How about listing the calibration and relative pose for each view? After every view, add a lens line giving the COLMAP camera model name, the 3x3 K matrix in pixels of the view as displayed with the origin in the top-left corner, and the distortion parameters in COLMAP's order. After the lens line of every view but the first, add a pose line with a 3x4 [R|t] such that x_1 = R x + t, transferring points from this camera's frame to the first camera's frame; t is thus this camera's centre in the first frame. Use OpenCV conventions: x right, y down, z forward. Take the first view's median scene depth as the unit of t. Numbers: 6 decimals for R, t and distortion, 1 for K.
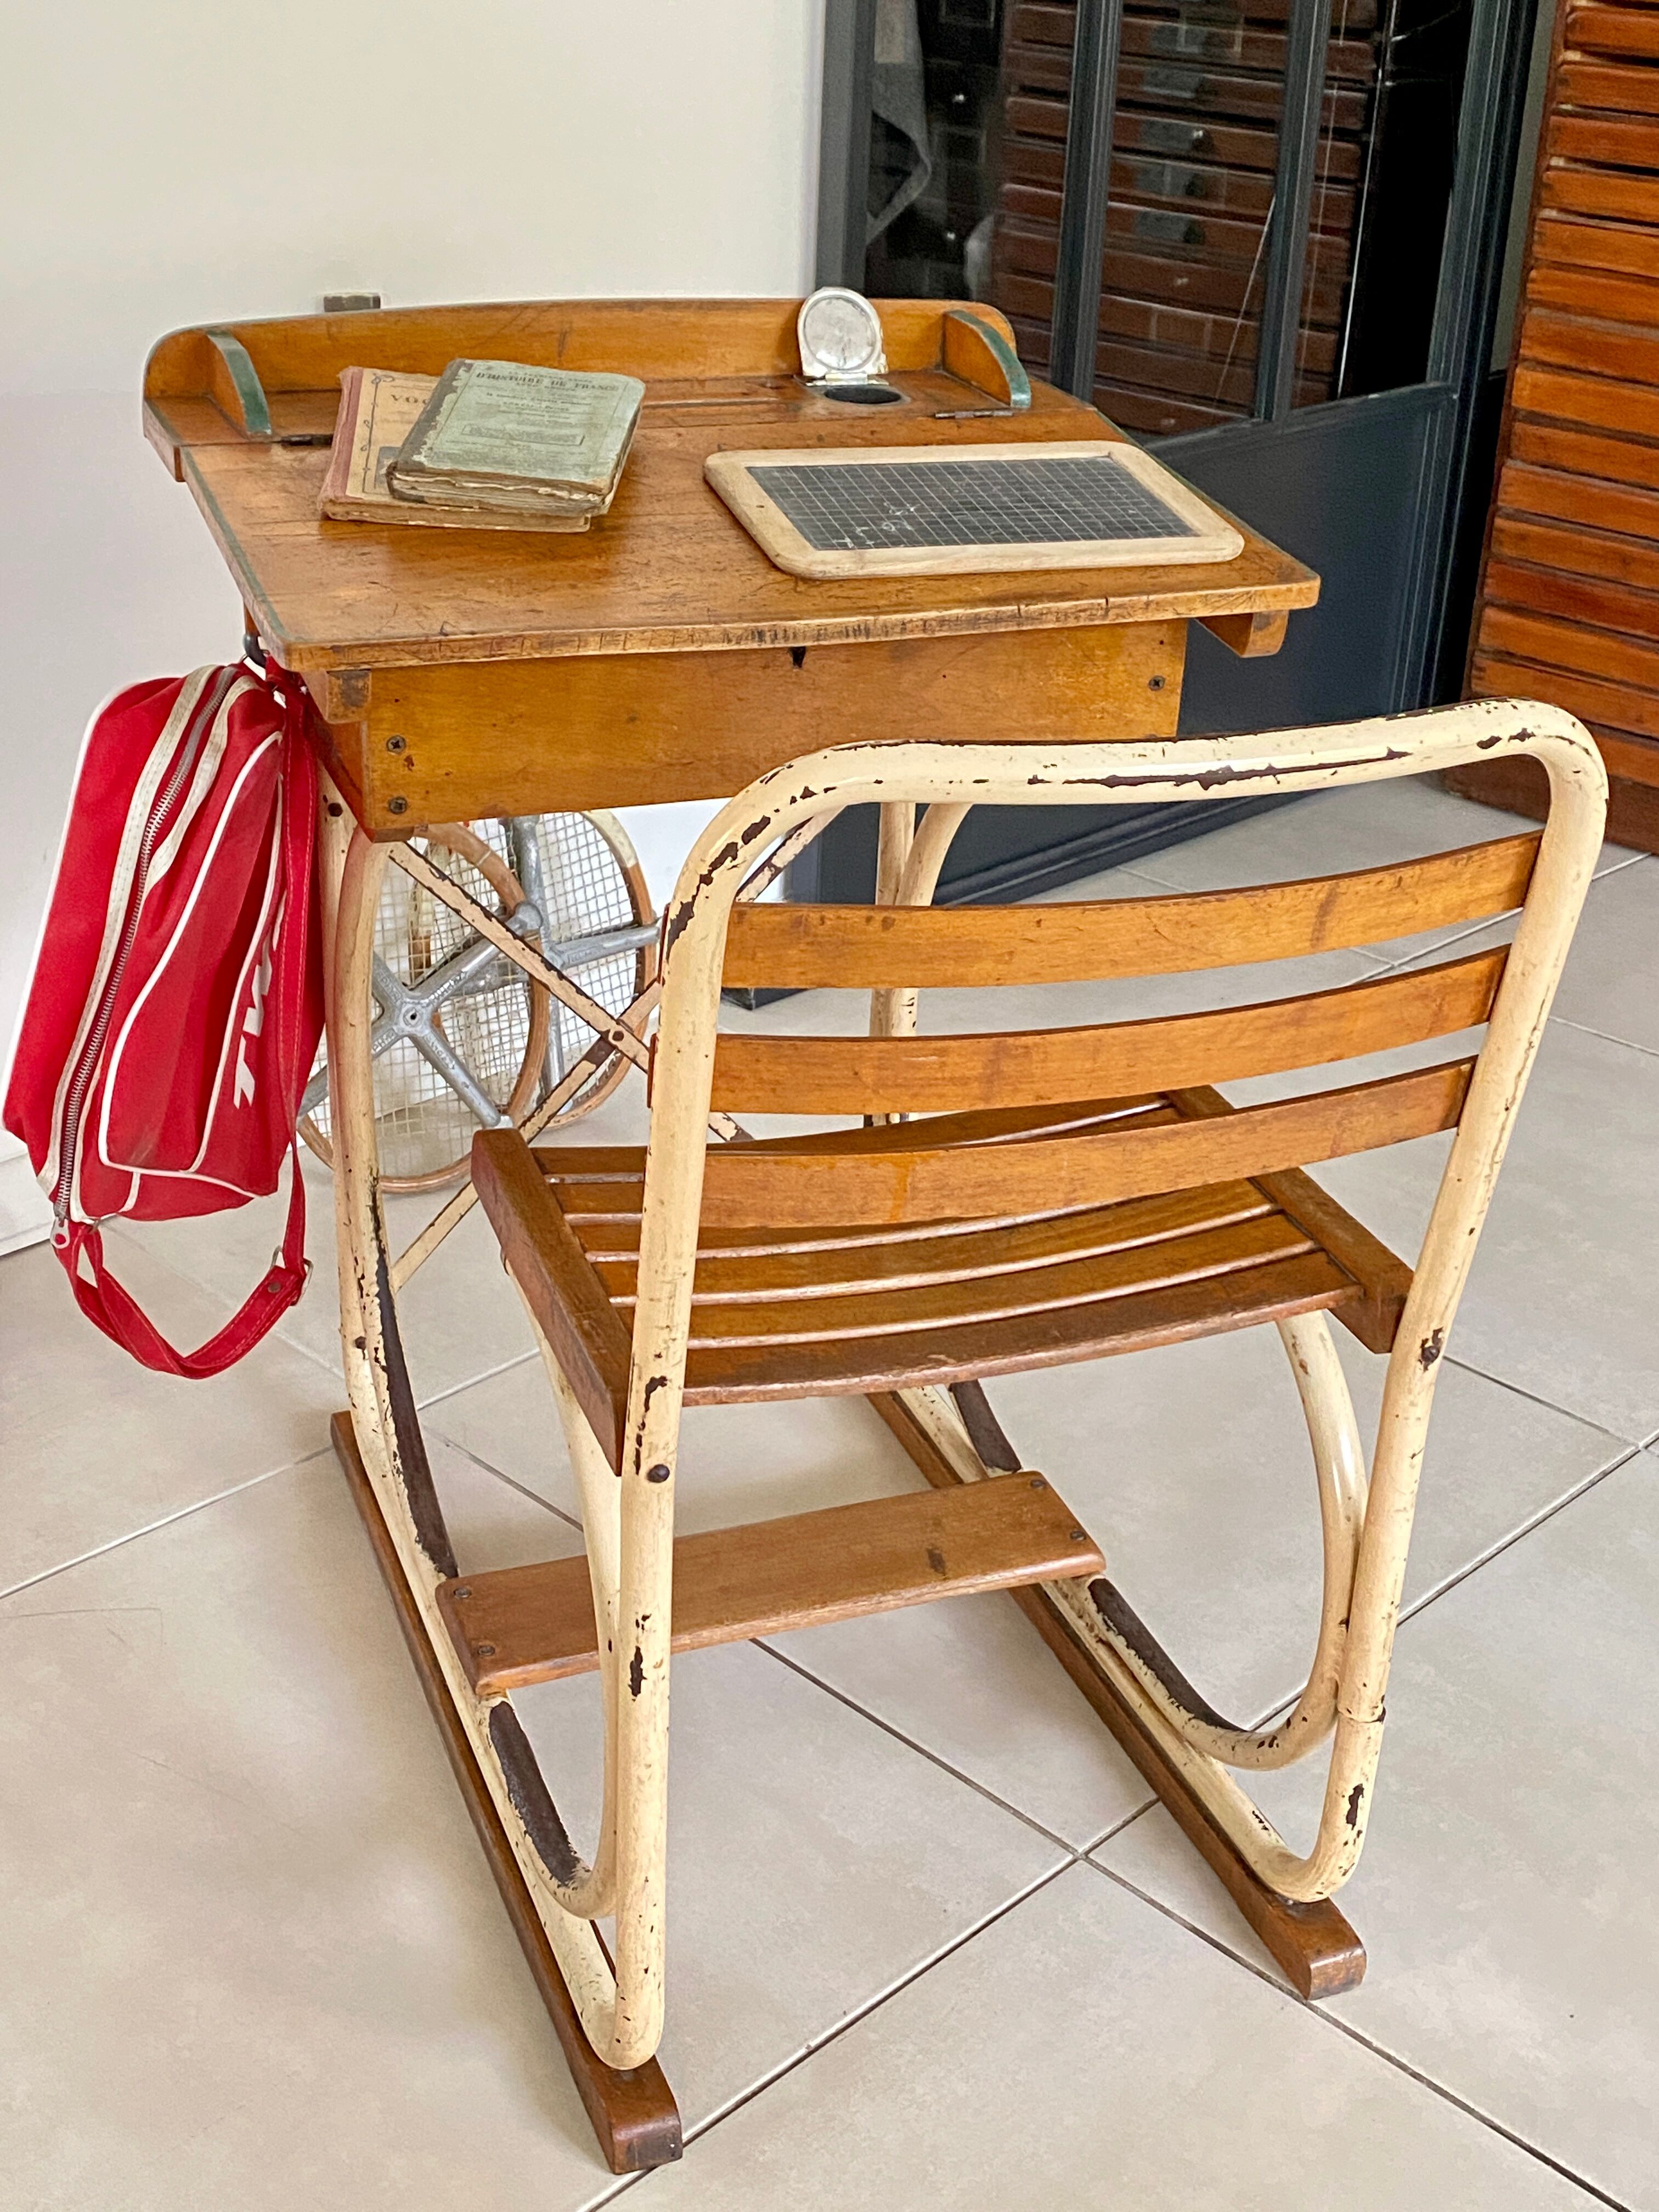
lens RADIAL K [[2729.8, 0, 829.5], [0, 2729.8, 1106.0], [0, 0, 1]] dist [0.196825, -0.610158]
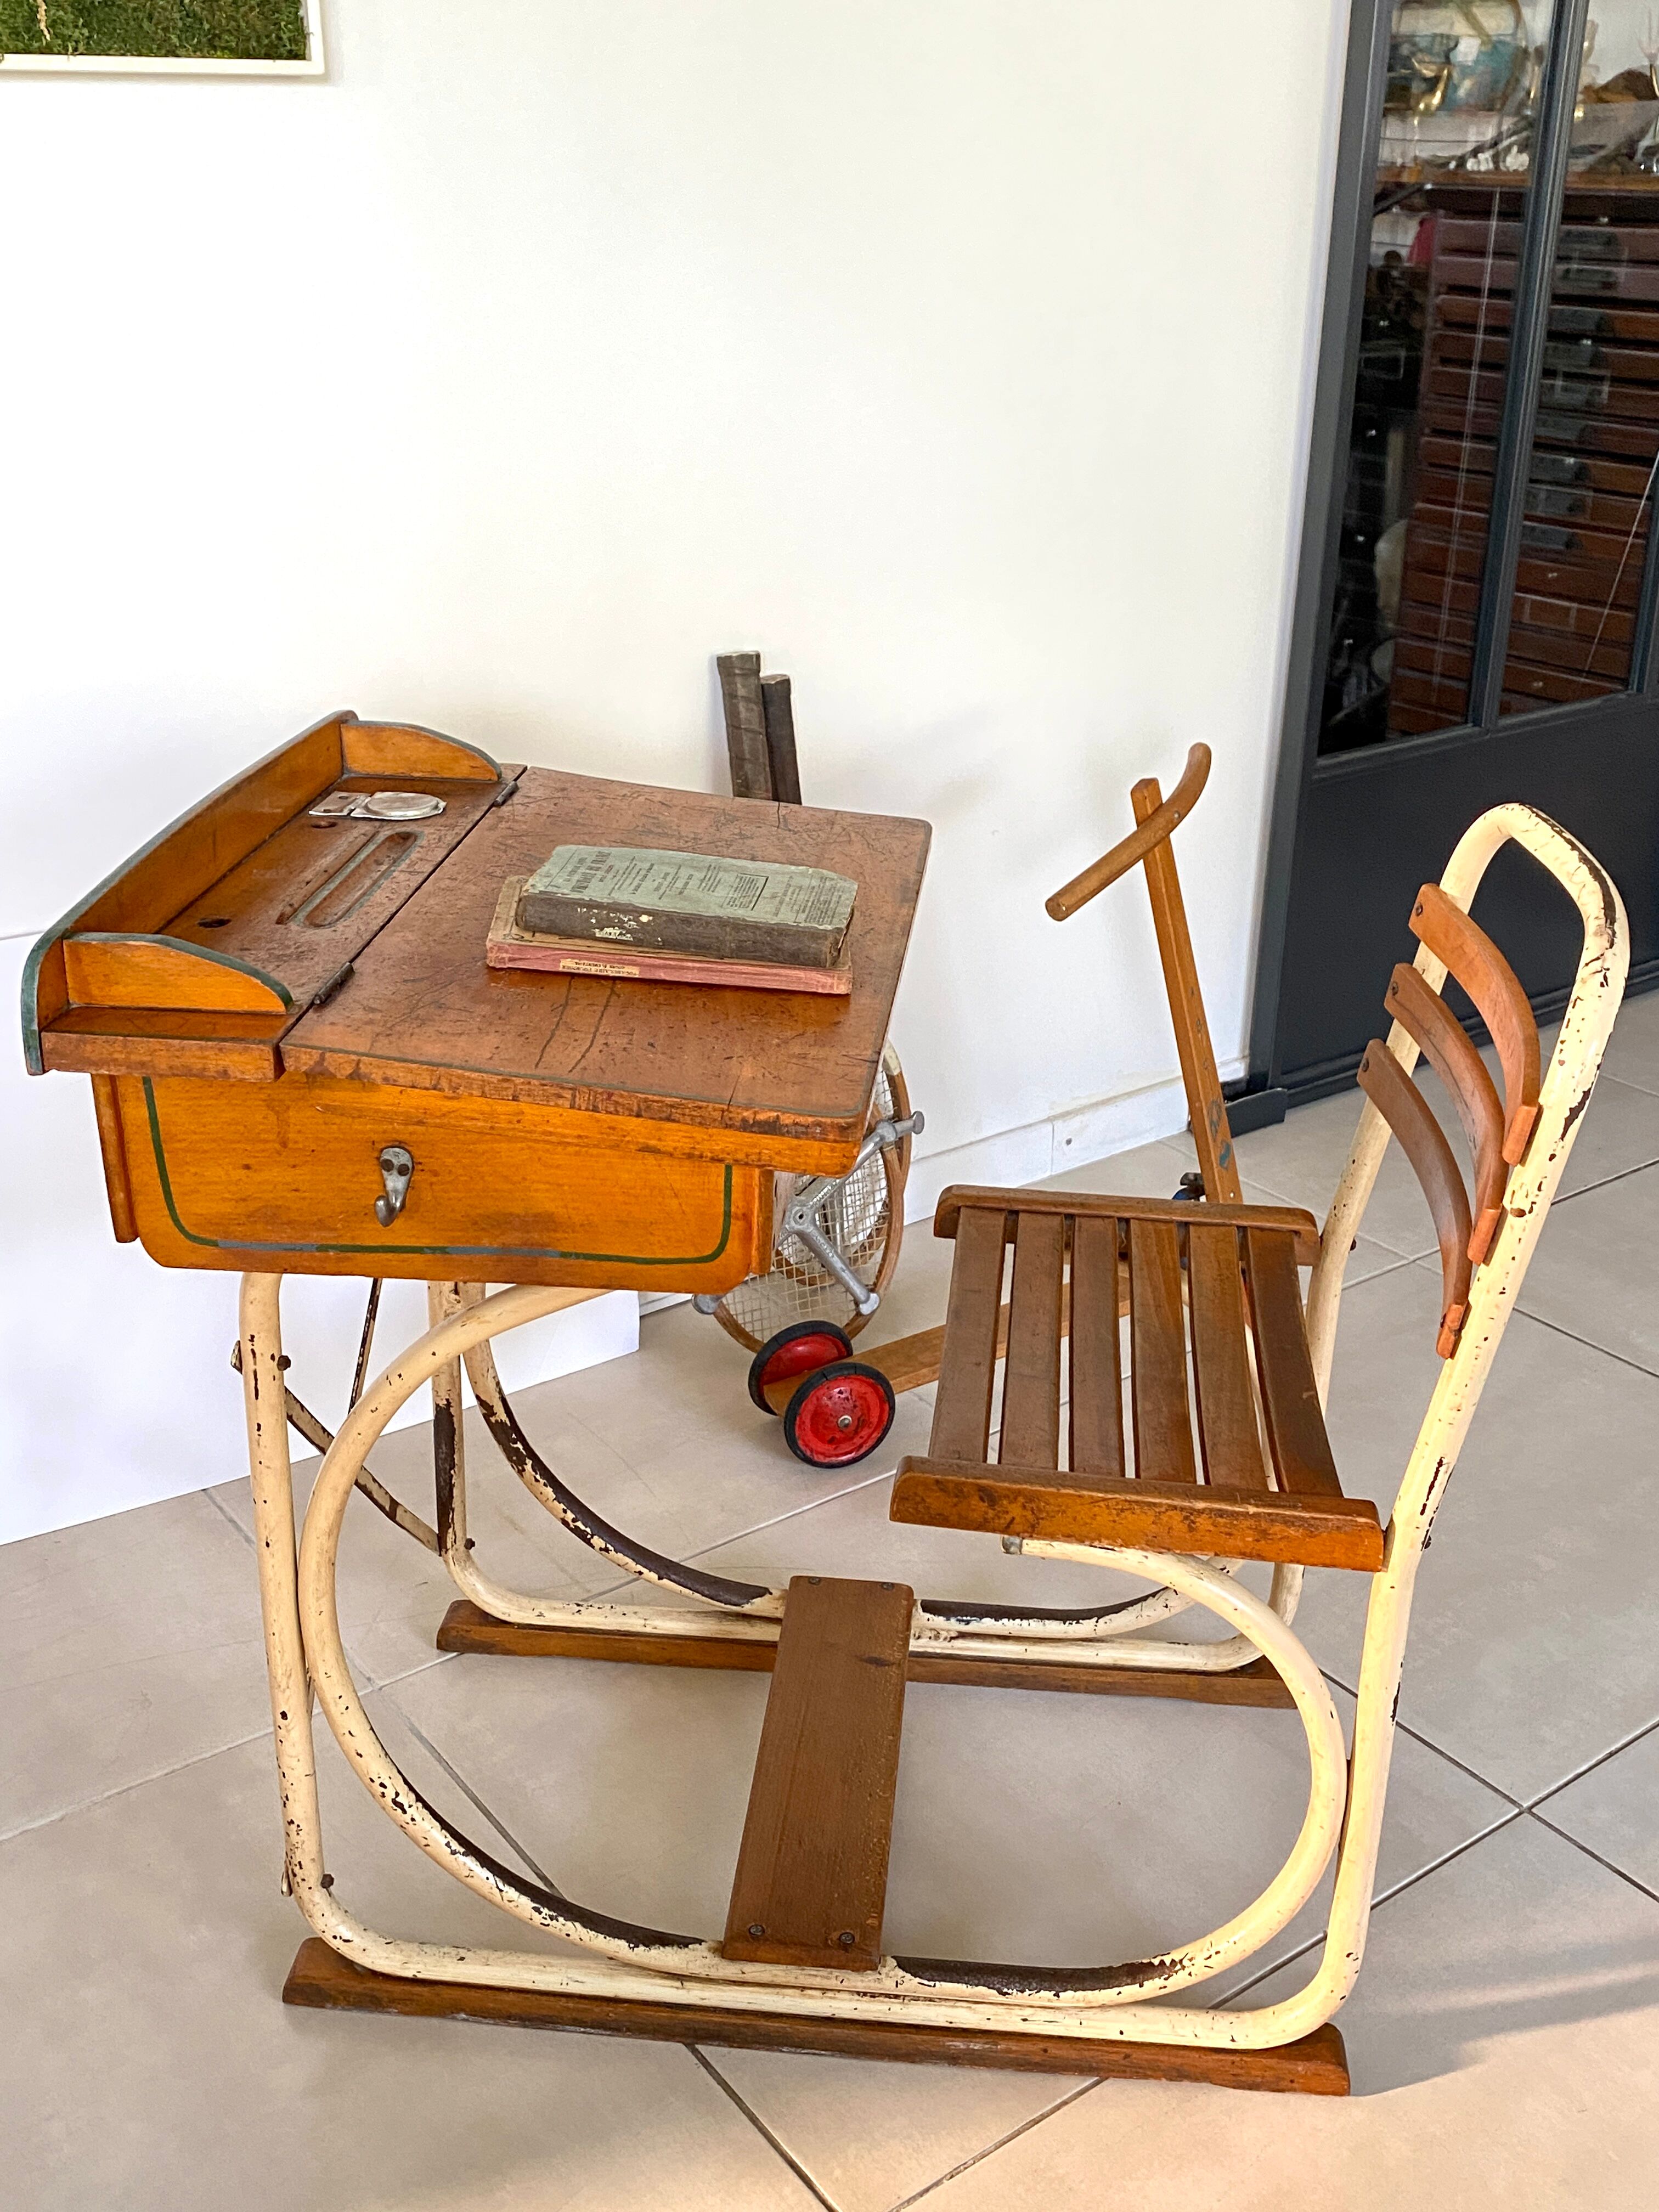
lens RADIAL K [[2229.5, 0, 822.3], [0, 2229.5, 1085.7], [0, 0, 1]] dist [0.178657, -0.521971]
pose [[0.448206, -0.378842, 0.809685, -0.738707], [0.398854, 0.895353, 0.198137, -0.292509], [-0.800017, 0.234140, 0.552405, 0.434950]]
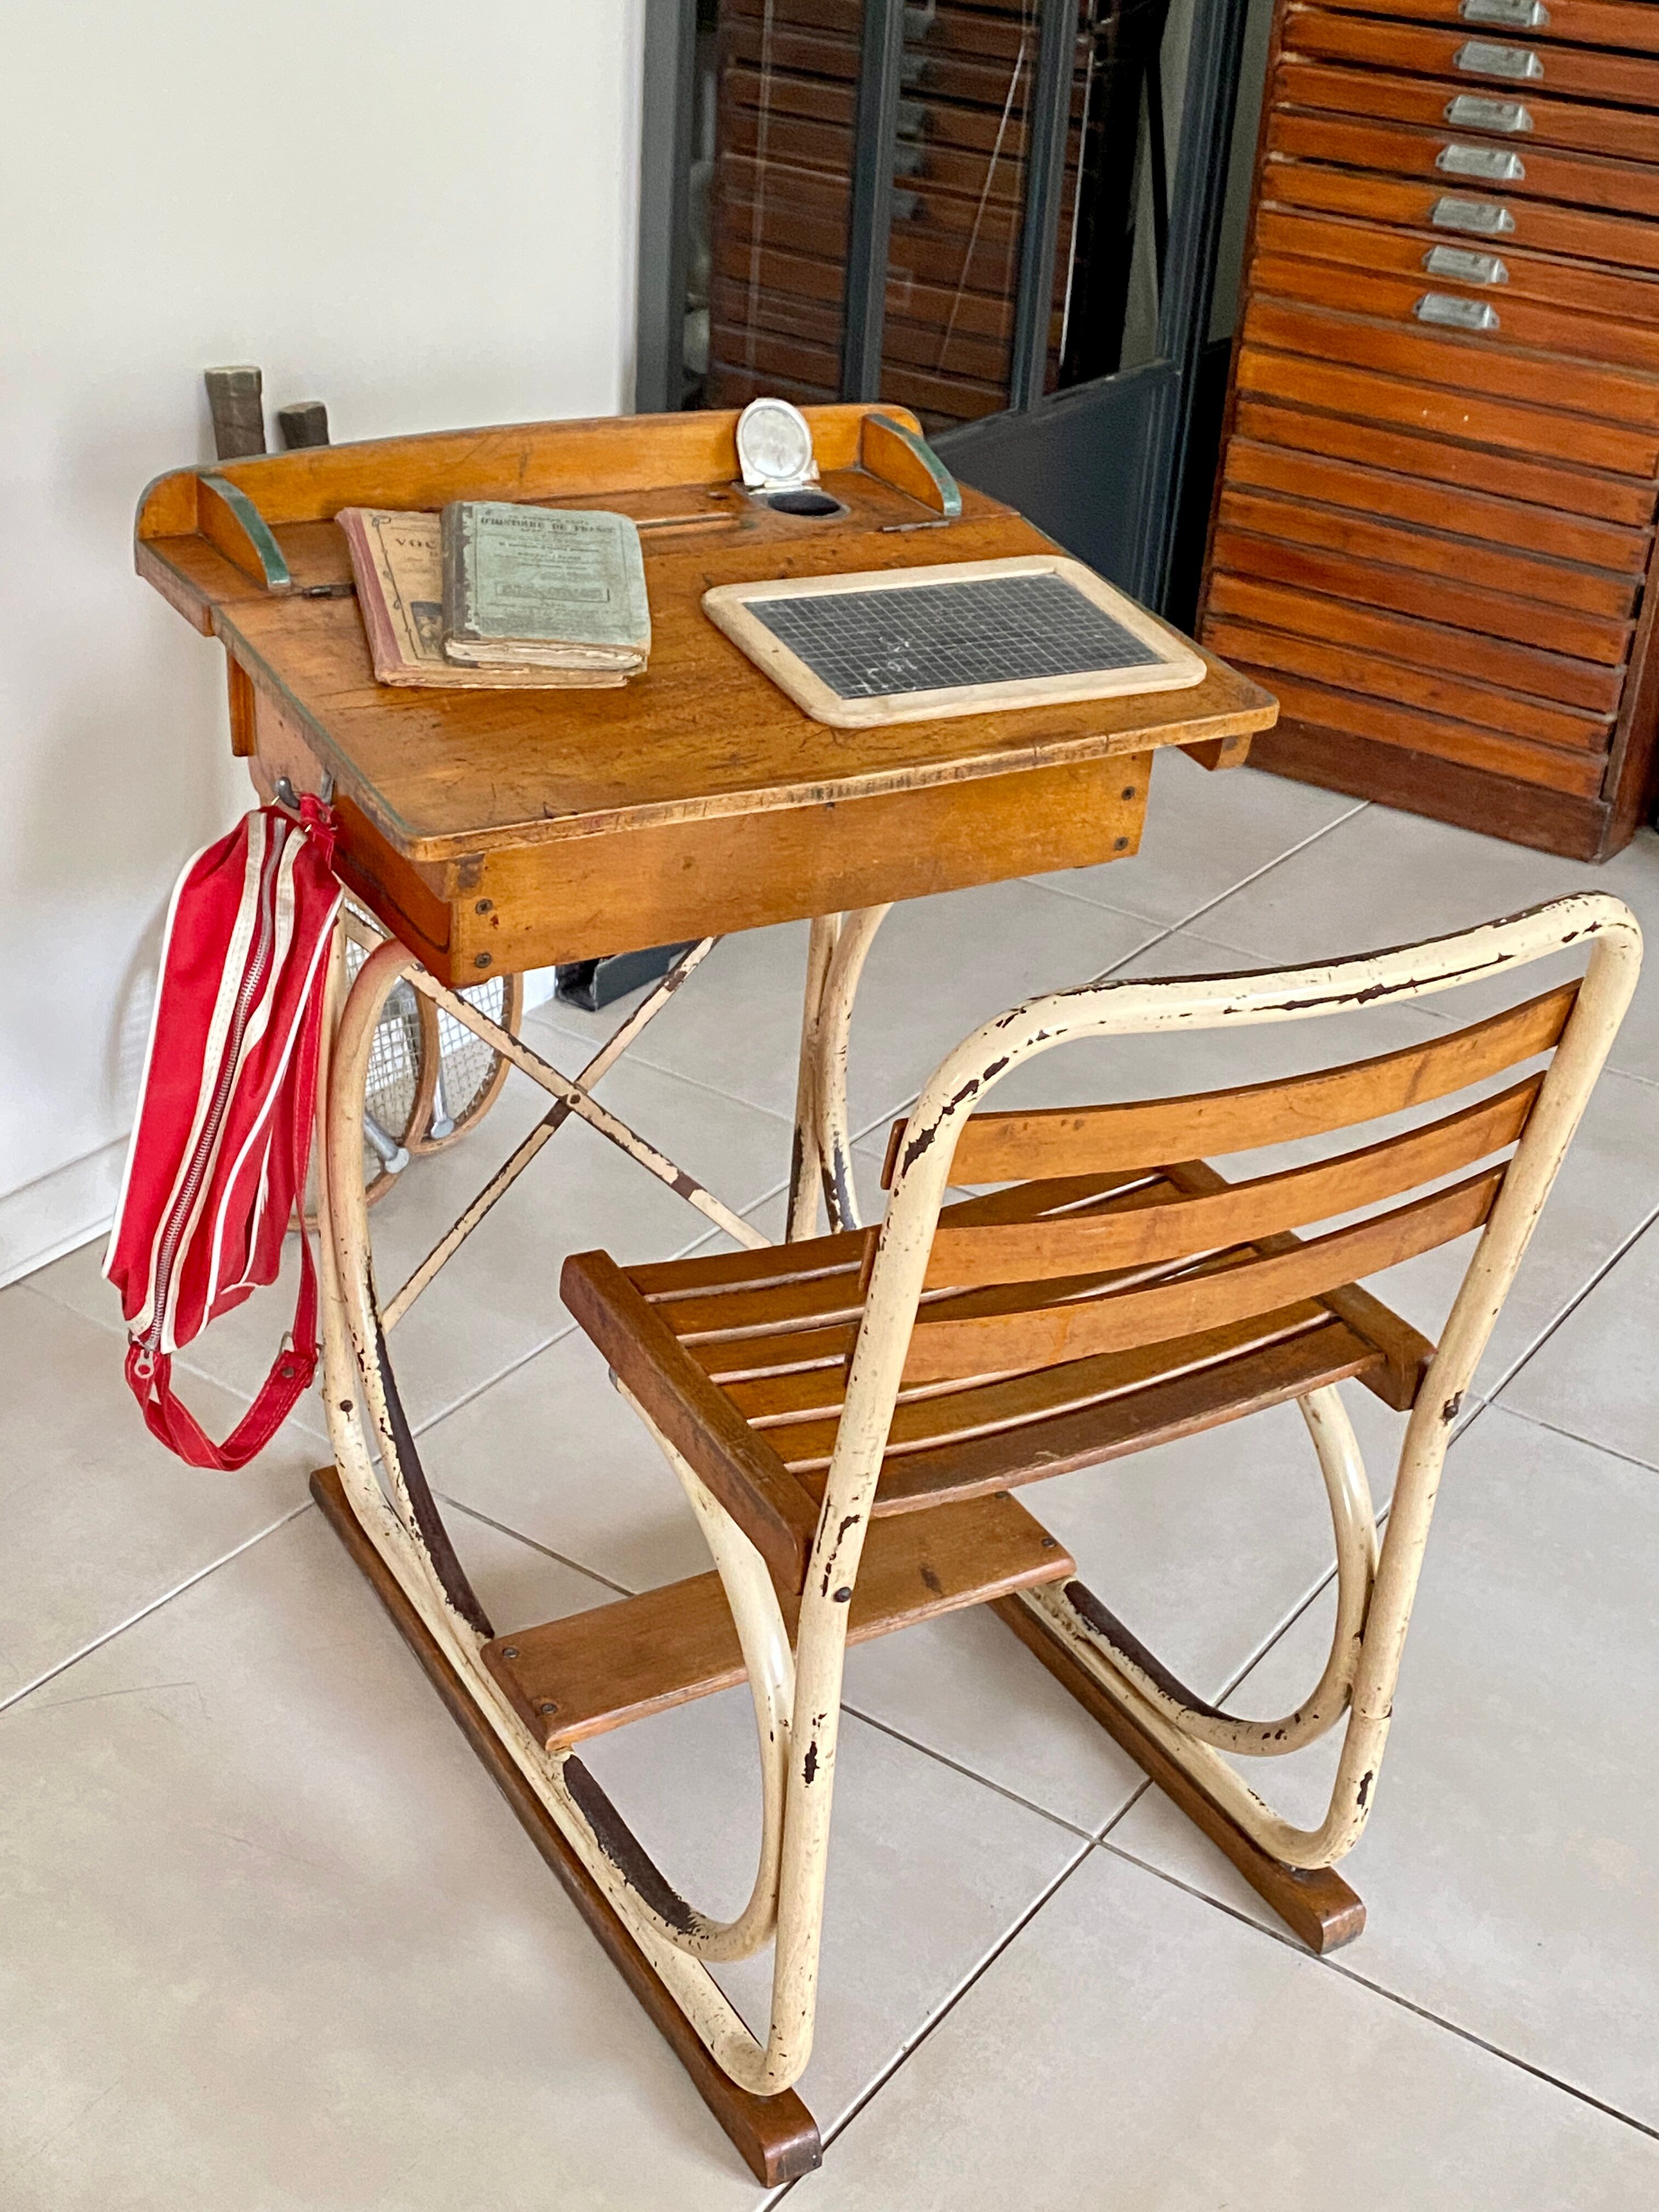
lens RADIAL K [[2724.3, 0, 831.7], [0, 2724.3, 1100.5], [0, 0, 1]] dist [0.229108, -0.806126]
pose [[0.986093, -0.058568, 0.155534, -0.171173], [0.049515, 0.996881, 0.061454, -0.101400], [-0.158648, -0.052898, 0.985917, -0.068322]]
